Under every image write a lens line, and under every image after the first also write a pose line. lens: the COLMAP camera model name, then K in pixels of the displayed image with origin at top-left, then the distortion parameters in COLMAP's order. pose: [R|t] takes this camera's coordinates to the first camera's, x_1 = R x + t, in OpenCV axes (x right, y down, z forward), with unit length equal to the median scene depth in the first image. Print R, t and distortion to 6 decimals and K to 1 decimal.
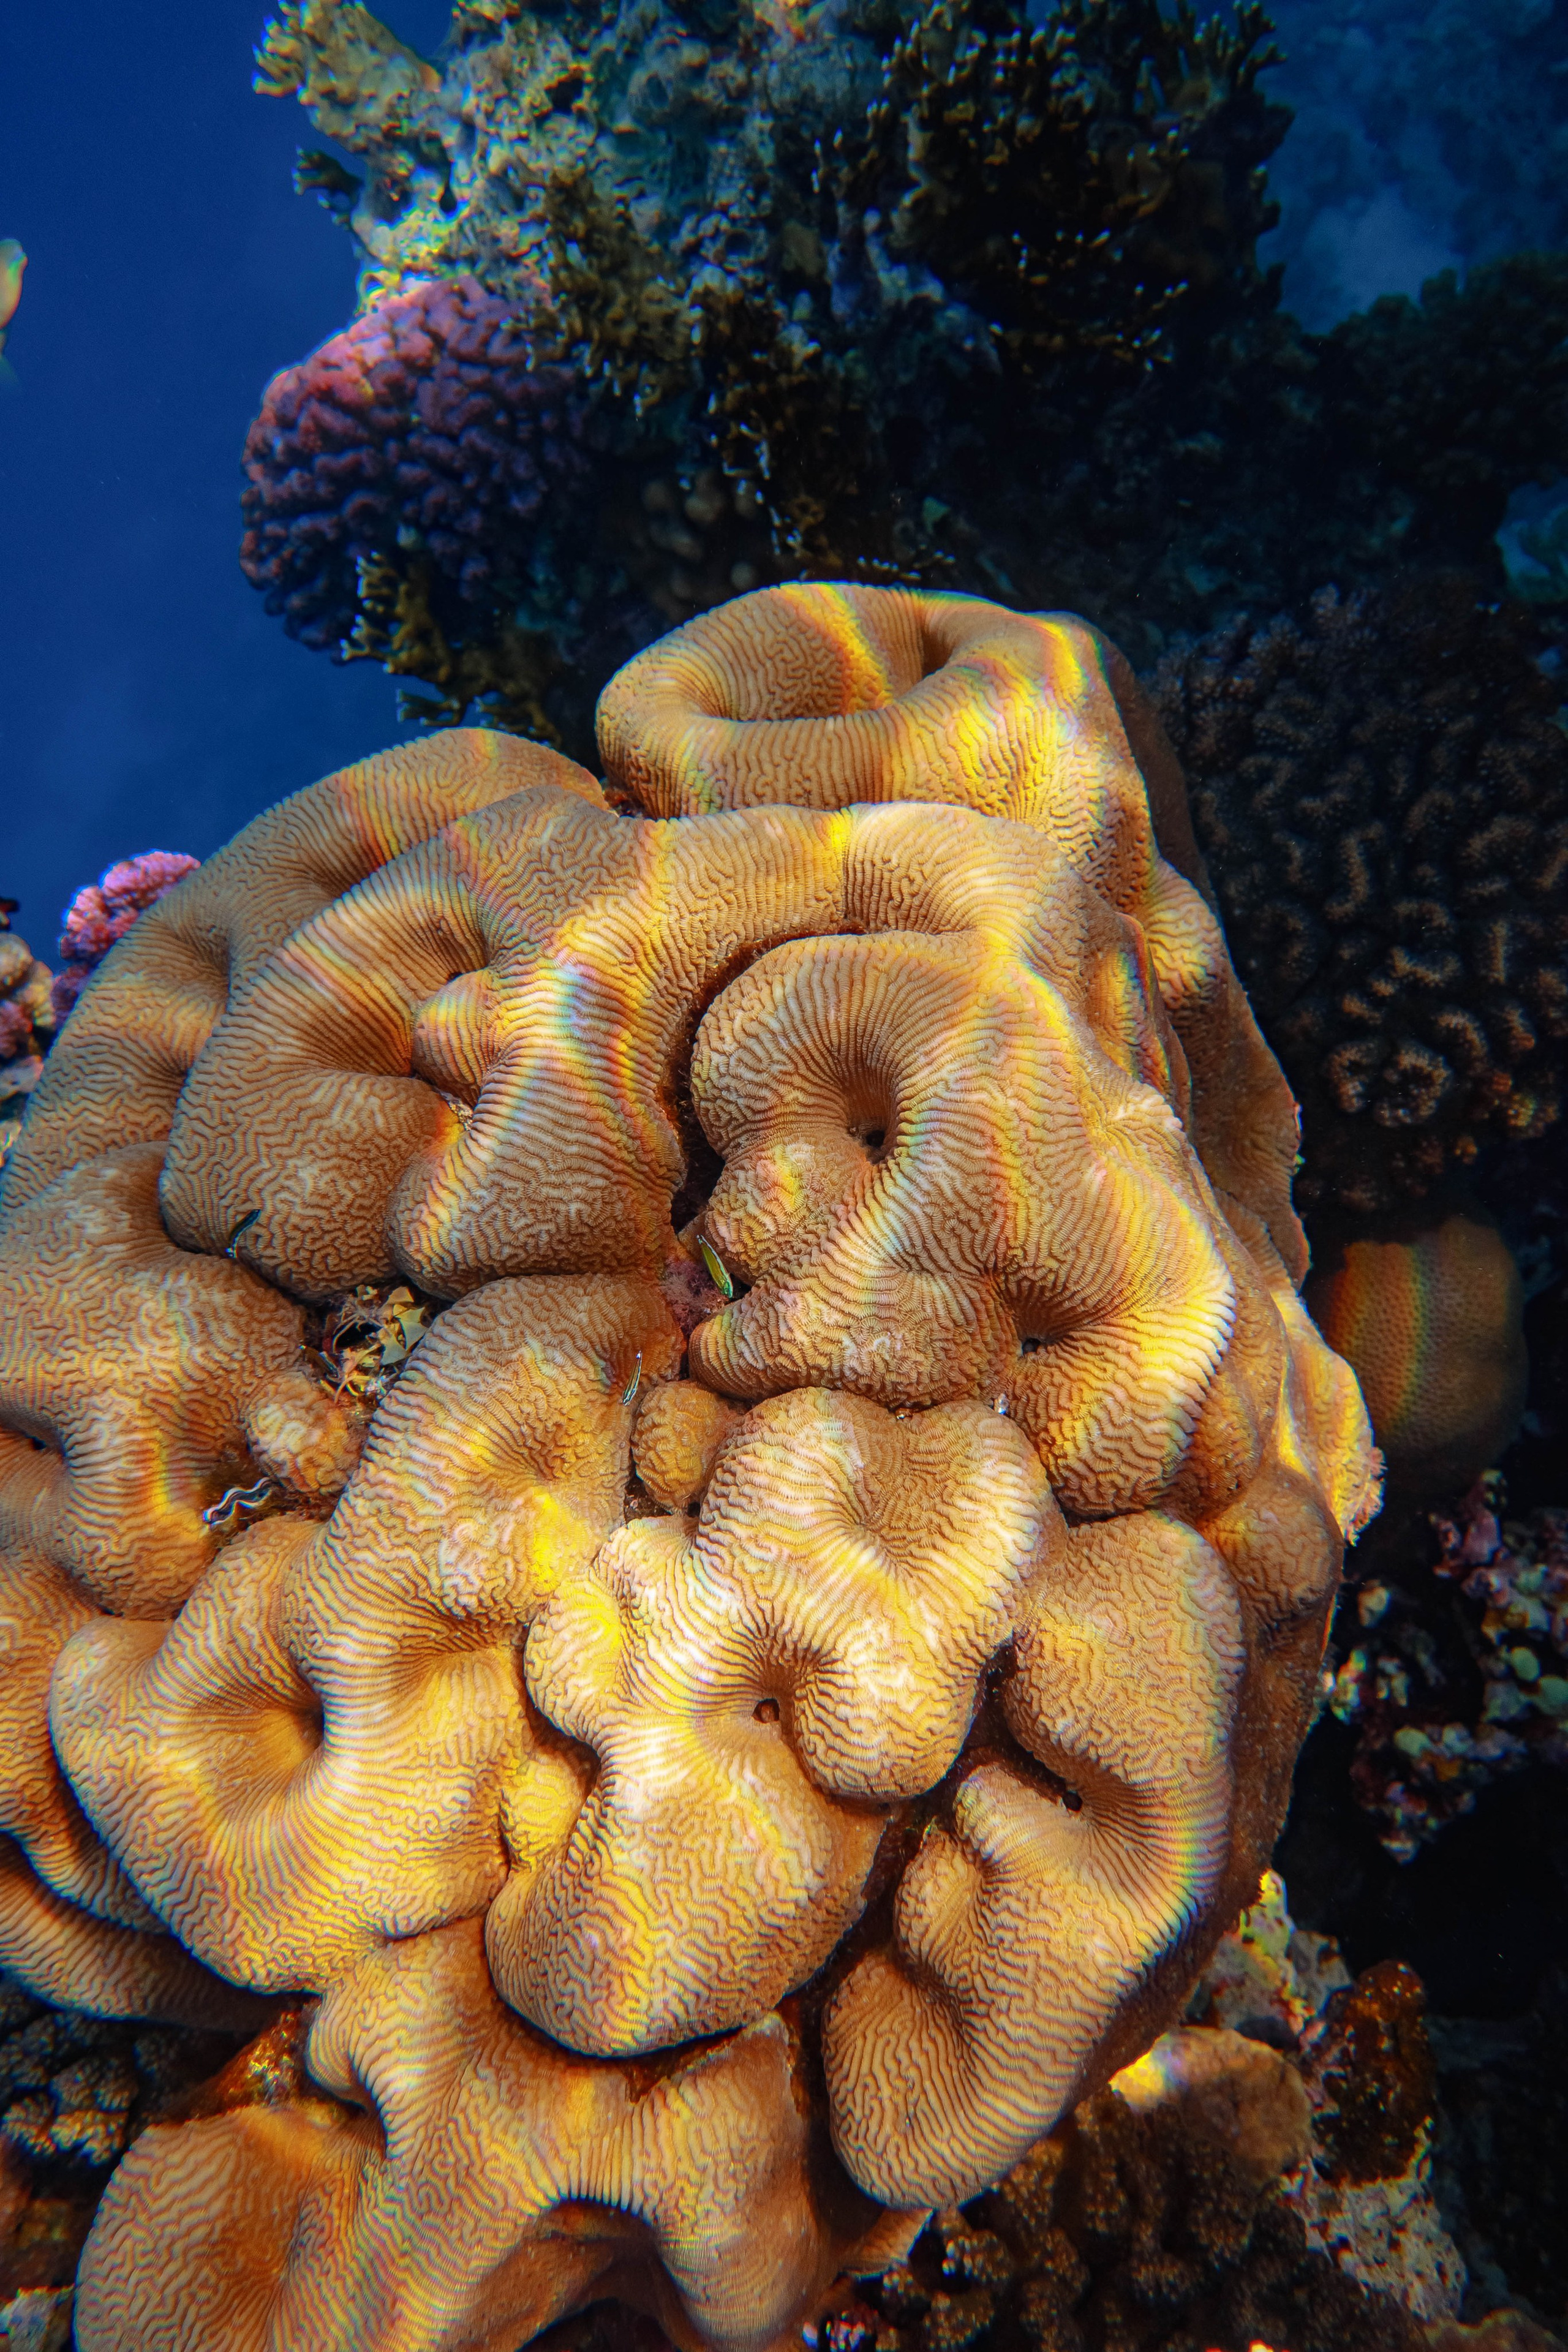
lens RADIAL K [[1533.7, 0, 785.7], [0, 1533.7, 1167.8], [0, 0, 1]] dist [0.002392, 0.000030]
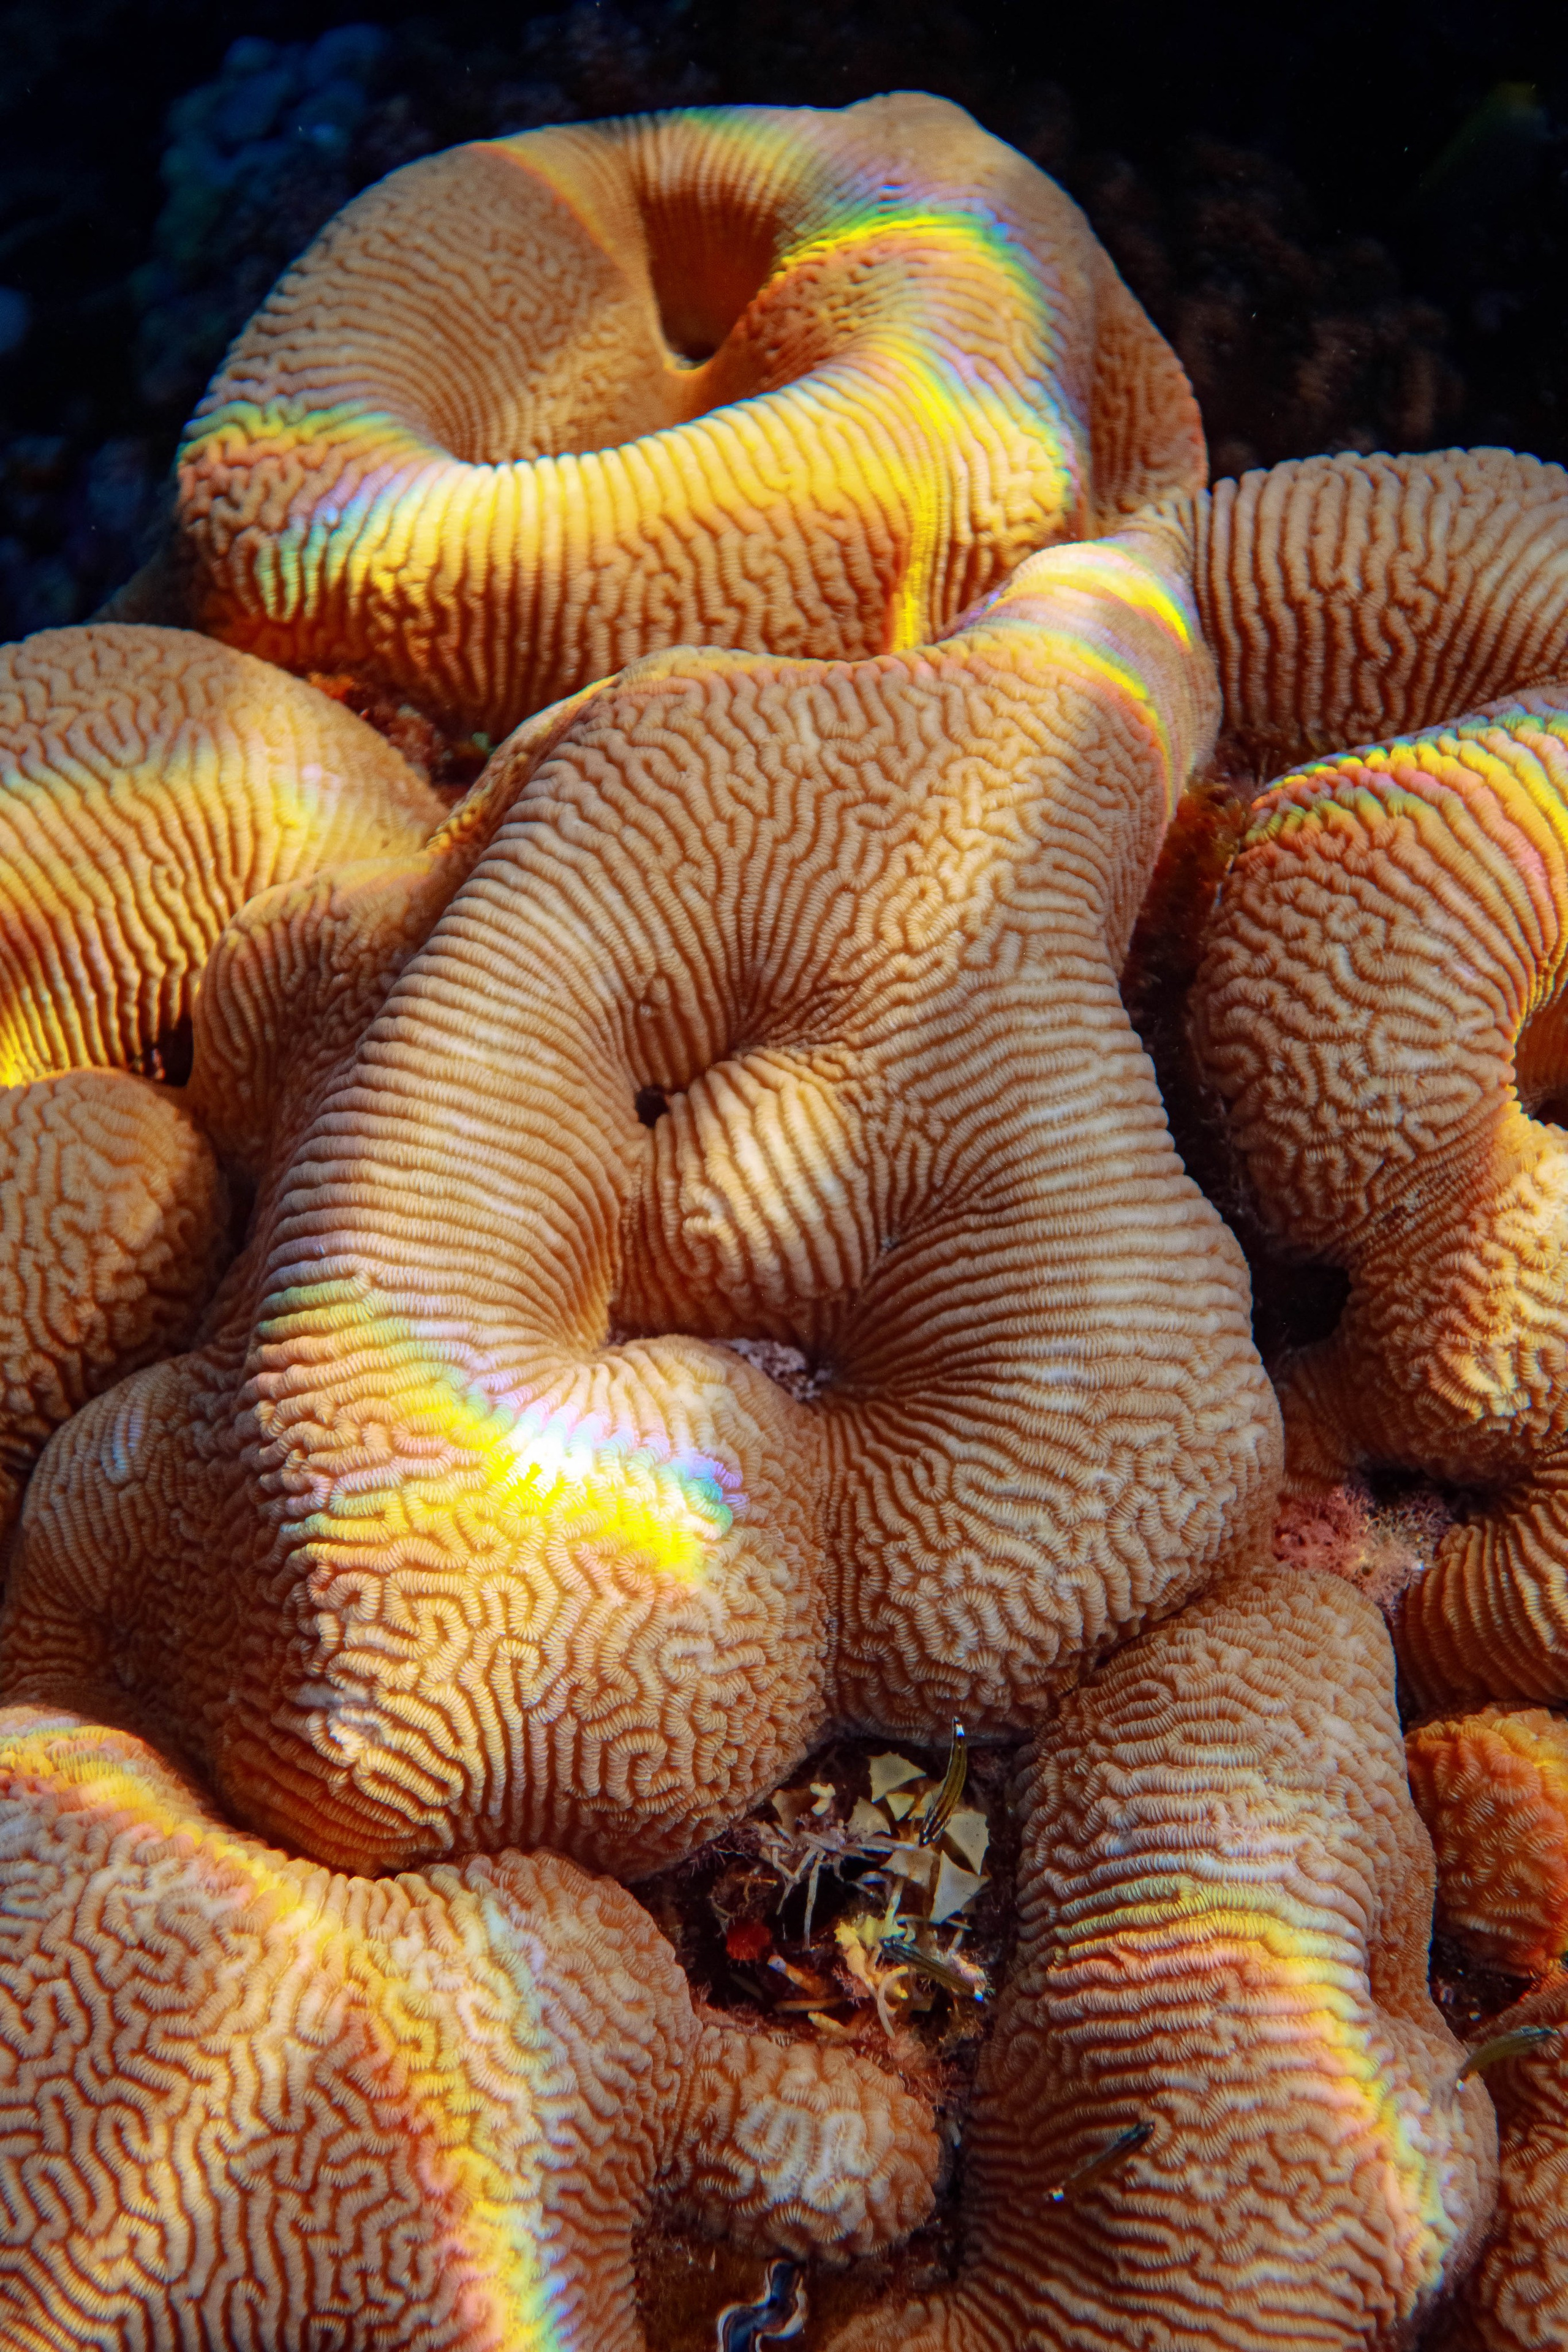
lens RADIAL K [[3346.0, 0, 784.6], [0, 3346.0, 1178.9], [0, 0, 1]] dist [-0.089880, 0.000000]
pose [[0.904280, -0.343451, 0.253612, -0.479102], [0.355156, 0.934807, -0.000393, -0.094871], [-0.236943, 0.090427, 0.967306, 0.030275]]
